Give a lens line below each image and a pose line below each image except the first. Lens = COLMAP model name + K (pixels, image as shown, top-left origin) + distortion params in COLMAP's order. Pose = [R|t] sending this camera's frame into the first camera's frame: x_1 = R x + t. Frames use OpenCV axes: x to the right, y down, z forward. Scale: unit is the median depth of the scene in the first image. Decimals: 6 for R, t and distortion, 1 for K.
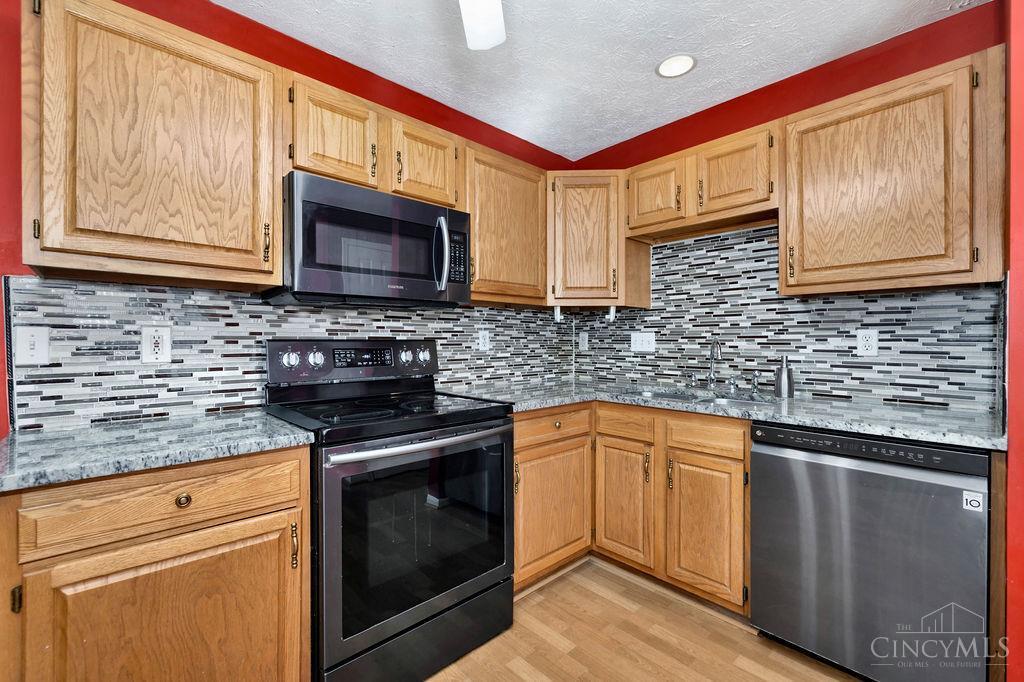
lens RADIAL K [[433.7, 0, 511.9], [0, 433.7, 338.7], [0, 0, 1]] dist [-0.000713, -0.000046]
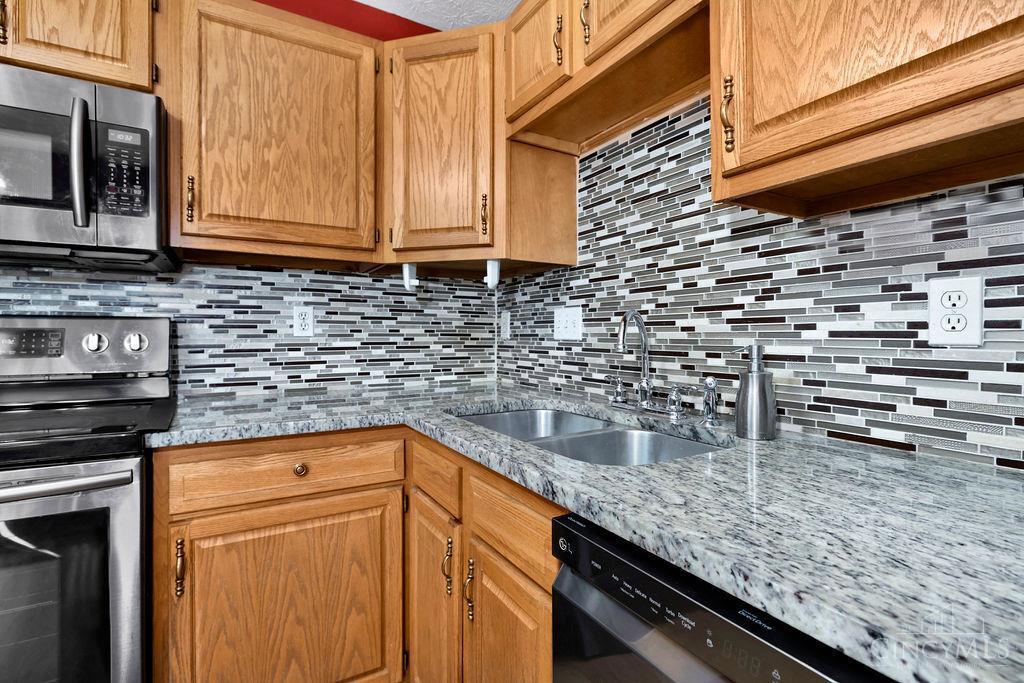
lens RADIAL K [[479.2, 0, 515.6], [0, 479.2, 336.4], [0, 0, 1]] dist [-0.001762, -0.000069]
pose [[0.976138, 0.001836, -0.217145, 0.464489], [-0.000367, 0.999977, 0.006805, 0.025486], [0.217153, -0.006563, 0.976116, 0.434770]]
